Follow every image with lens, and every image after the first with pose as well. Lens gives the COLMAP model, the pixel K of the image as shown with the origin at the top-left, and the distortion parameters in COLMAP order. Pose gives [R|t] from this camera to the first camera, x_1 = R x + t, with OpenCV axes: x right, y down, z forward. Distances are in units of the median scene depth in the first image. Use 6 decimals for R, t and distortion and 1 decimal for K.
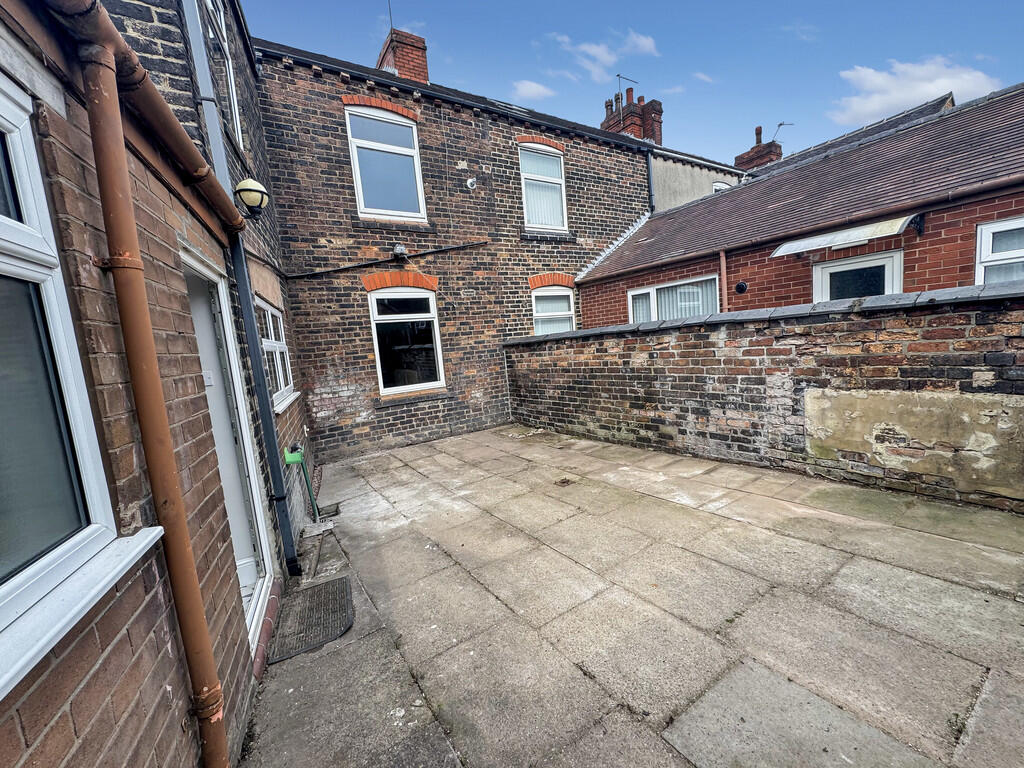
lens RADIAL K [[413.8, 0, 510.0], [0, 413.8, 386.9], [0, 0, 1]] dist [-0.001298, 0.000454]
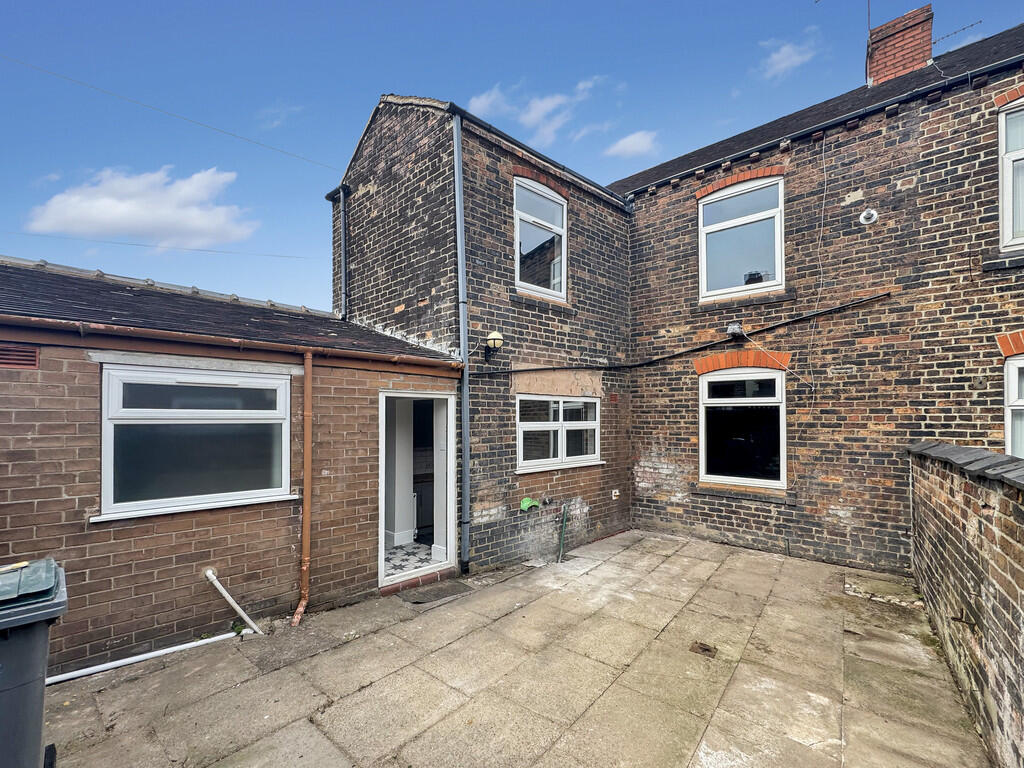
lens RADIAL K [[417.7, 0, 500.5], [0, 417.7, 413.2], [0, 0, 1]] dist [0.000088, -0.000050]
pose [[0.298931, 0.077937, -0.951087, 0.448054], [-0.135095, 0.990078, 0.038671, -0.107157], [0.944664, 0.116927, 0.306494, 0.238783]]
